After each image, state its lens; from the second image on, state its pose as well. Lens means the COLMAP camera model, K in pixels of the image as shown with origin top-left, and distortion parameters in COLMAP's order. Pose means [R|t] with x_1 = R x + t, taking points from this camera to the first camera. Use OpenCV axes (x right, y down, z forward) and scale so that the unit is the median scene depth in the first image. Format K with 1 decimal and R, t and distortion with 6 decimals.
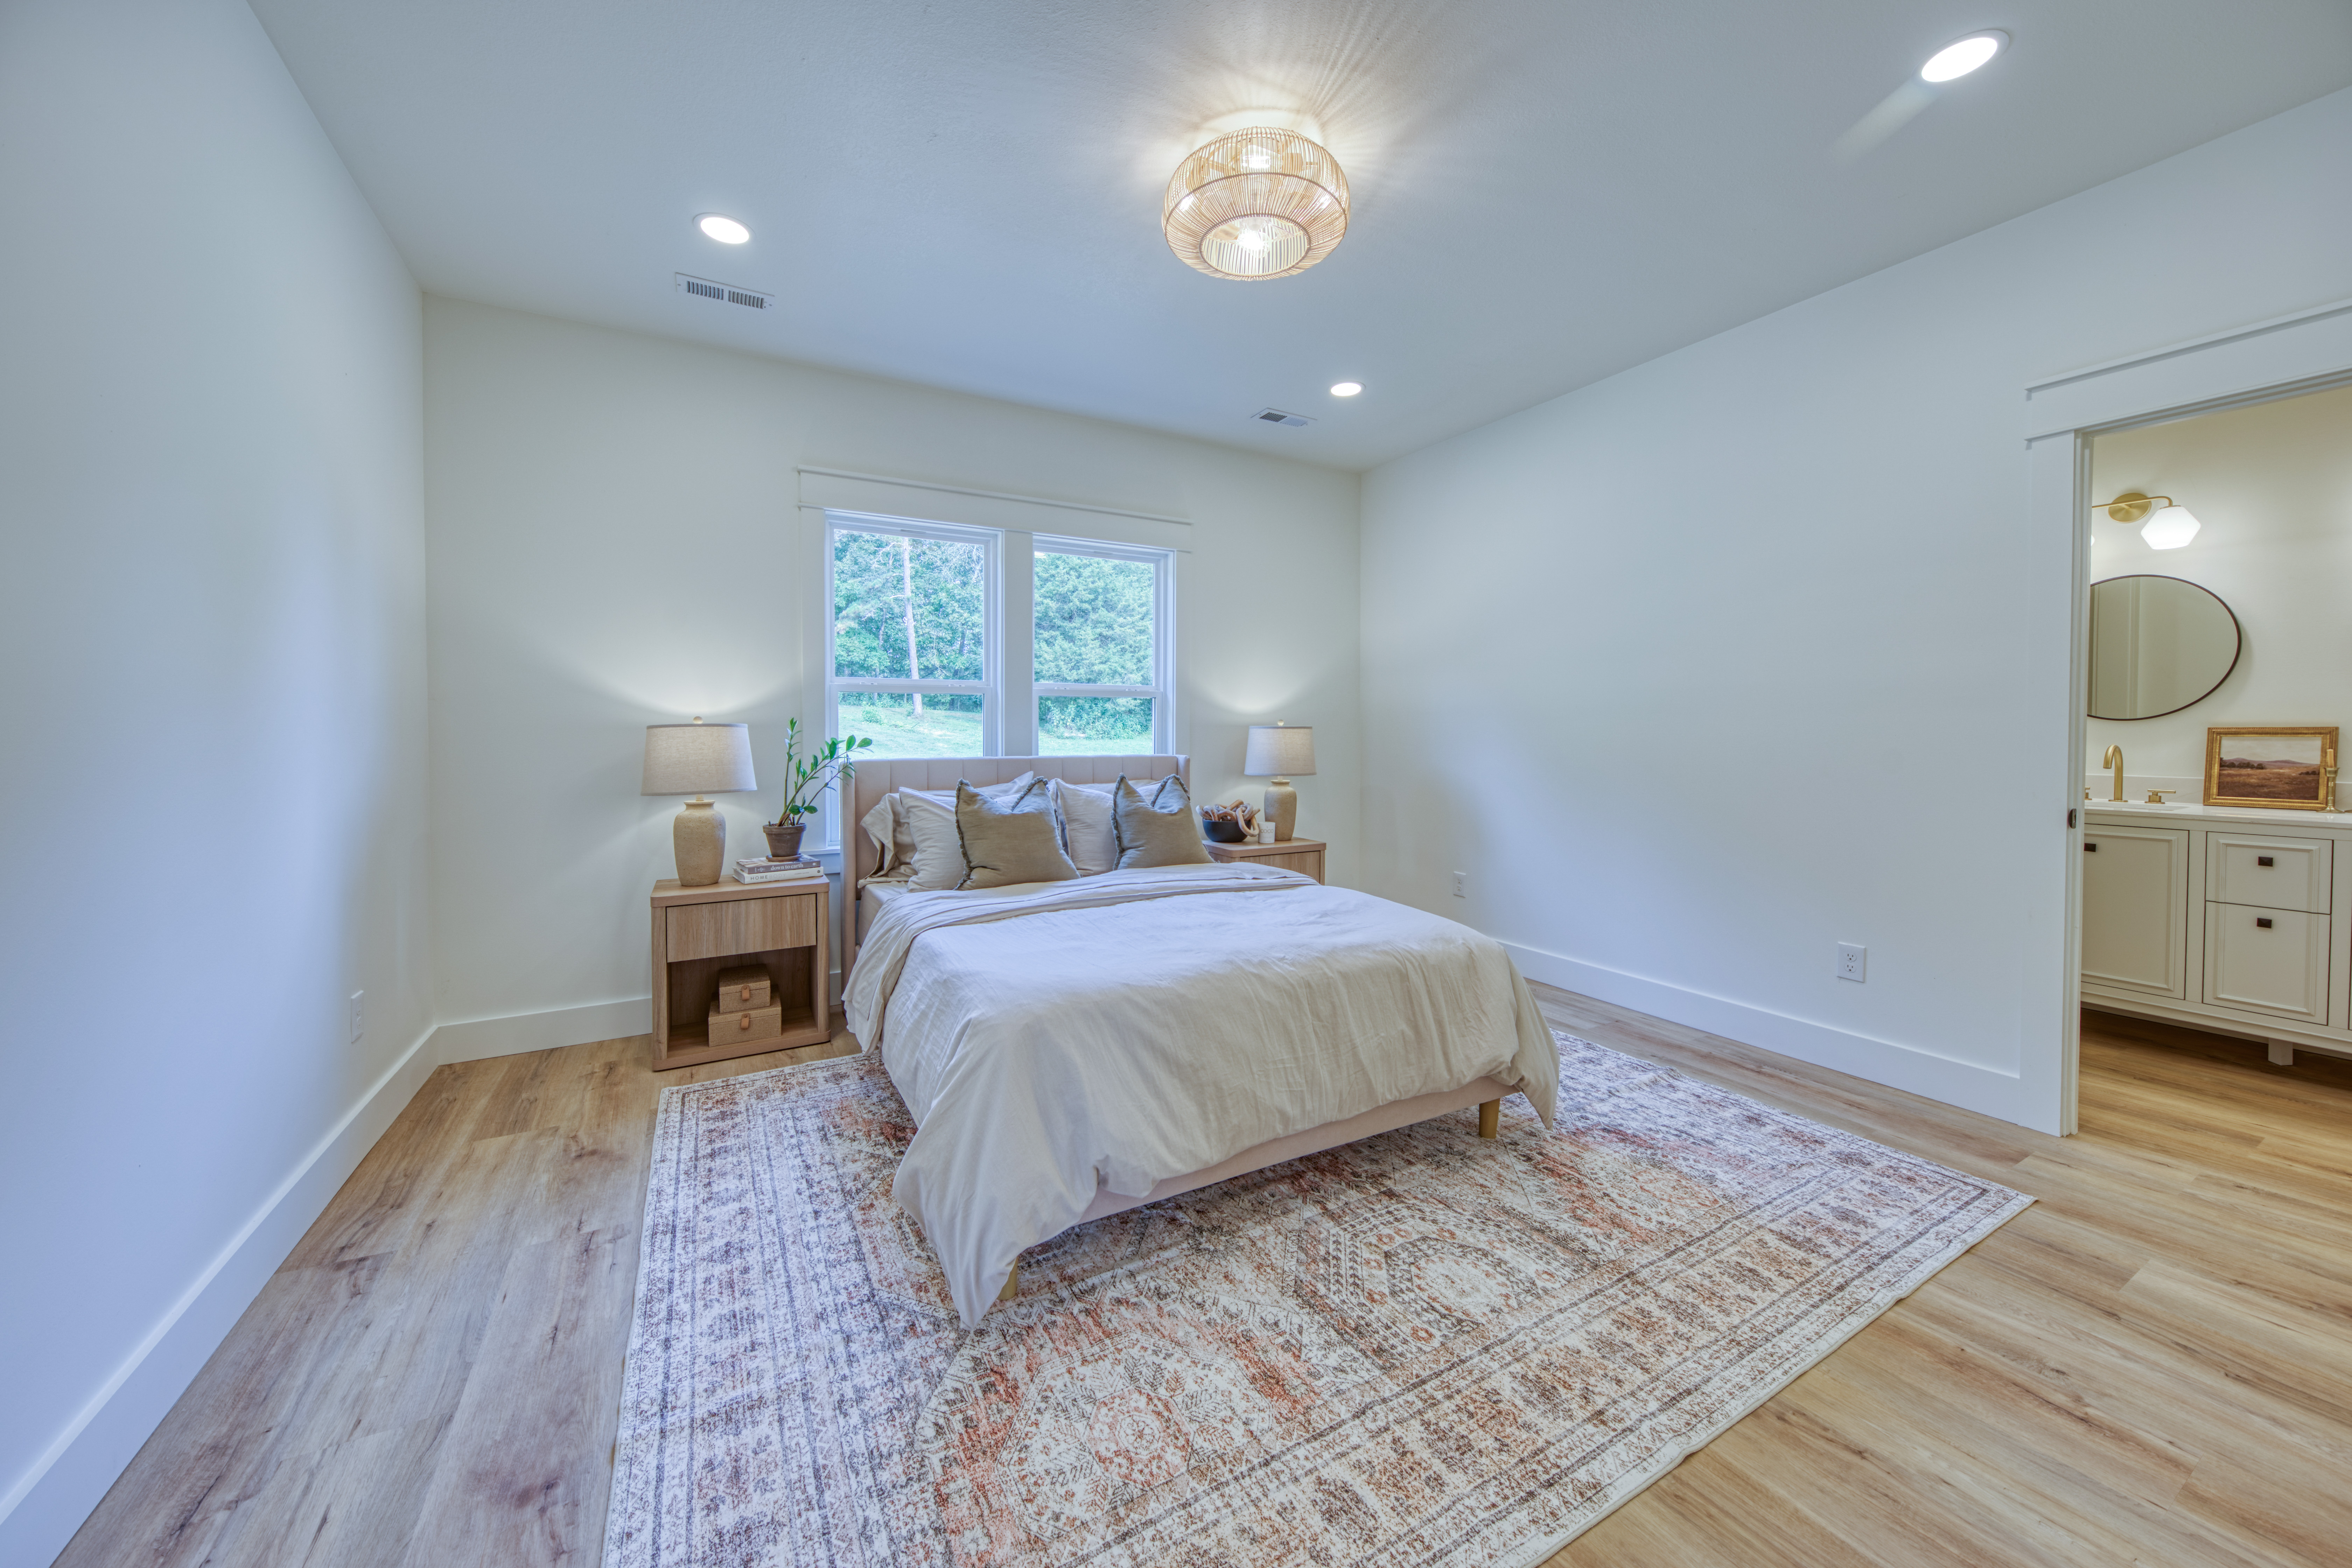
lens RADIAL K [[833.7, 0, 1185.0], [0, 833.7, 803.5], [0, 0, 1]] dist [0.005461, -0.000157]
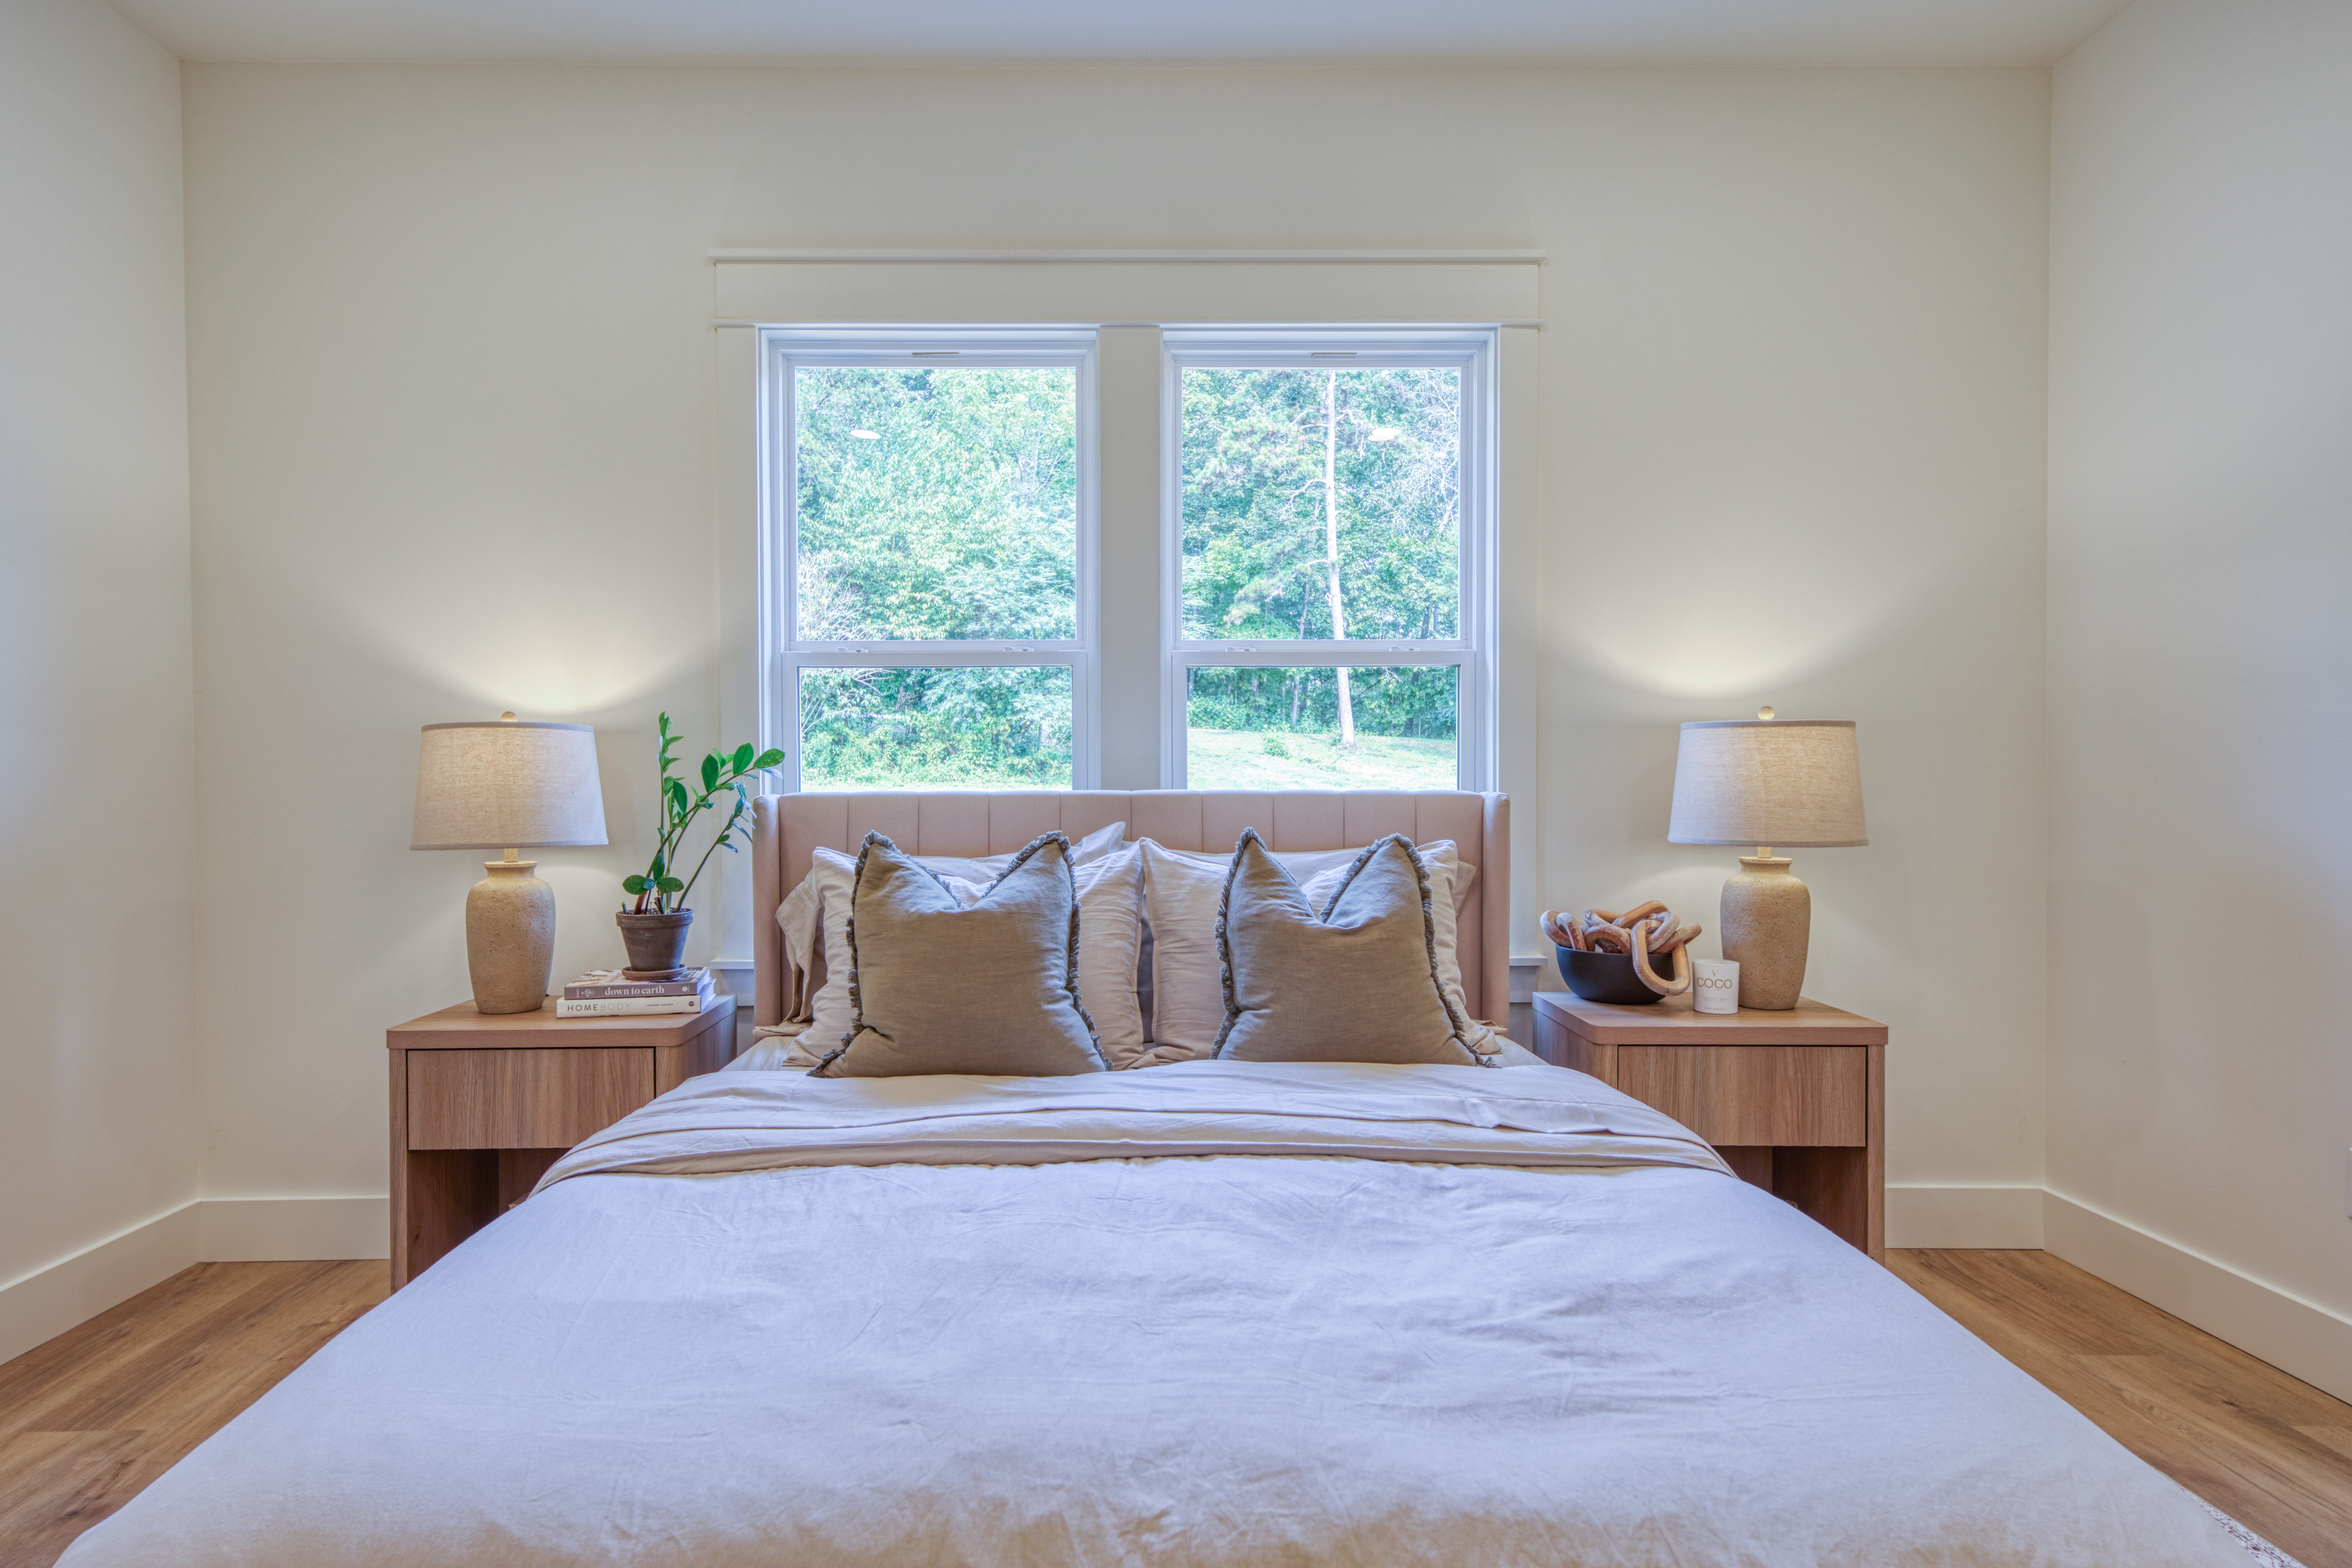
lens RADIAL K [[1289.8, 0, 1170.8], [0, 1289.8, 827.9], [0, 0, 1]] dist [0.007374, 0.001390]
pose [[0.879045, 0.017814, -0.476407, 0.163549], [-0.039129, 0.998626, -0.034857, -0.009664], [0.475131, 0.049282, 0.878534, 0.331143]]
